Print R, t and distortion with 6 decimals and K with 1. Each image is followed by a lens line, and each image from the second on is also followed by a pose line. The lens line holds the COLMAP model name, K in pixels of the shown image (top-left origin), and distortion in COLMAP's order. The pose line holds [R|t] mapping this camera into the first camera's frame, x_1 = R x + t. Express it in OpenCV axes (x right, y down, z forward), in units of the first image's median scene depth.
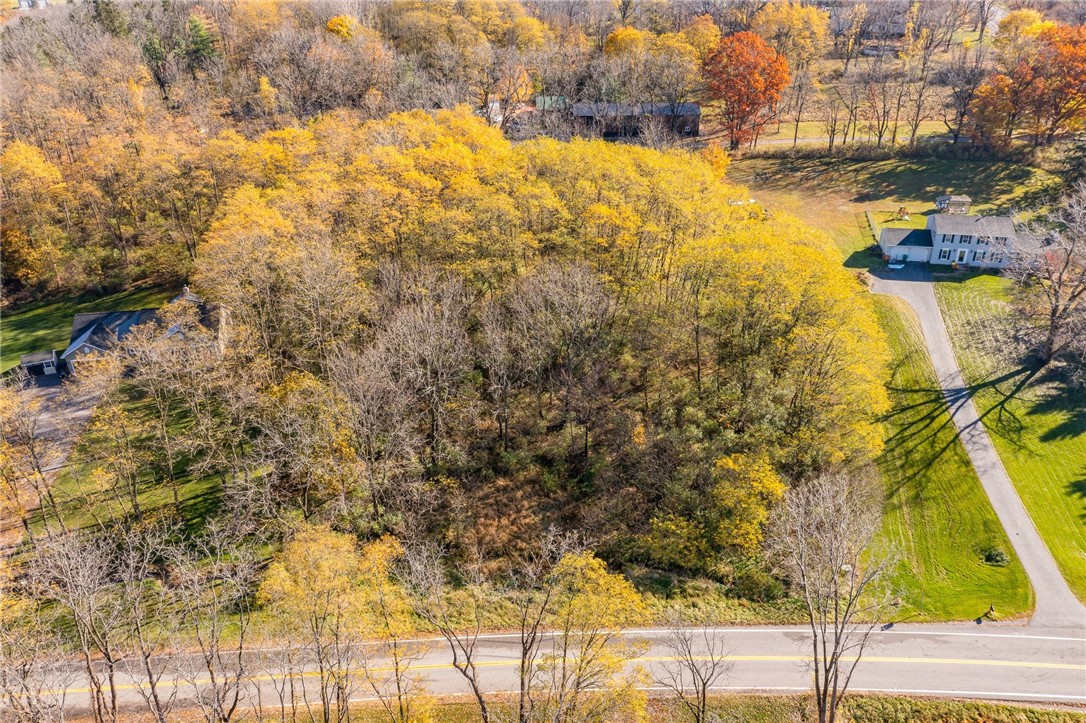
lens RADIAL K [[908.2, 0, 543.0], [0, 908.2, 361.5], [0, 0, 1]] dist [0.010575, 0.007725]
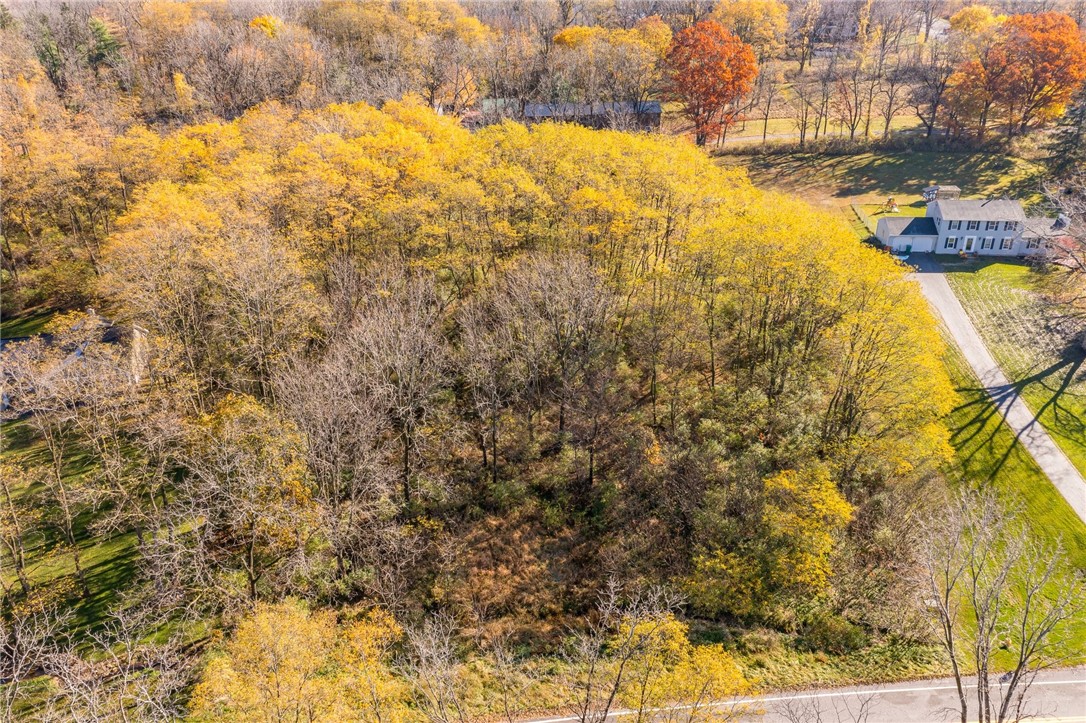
lens RADIAL K [[891.7, 0, 543.0], [0, 891.7, 361.5], [0, 0, 1]] dist [0.009863, 0.008117]
pose [[0.995708, -0.041034, 0.082957, -0.056914], [0.044179, 0.998359, -0.036430, 0.019223], [-0.081326, 0.039939, 0.995887, 0.176909]]
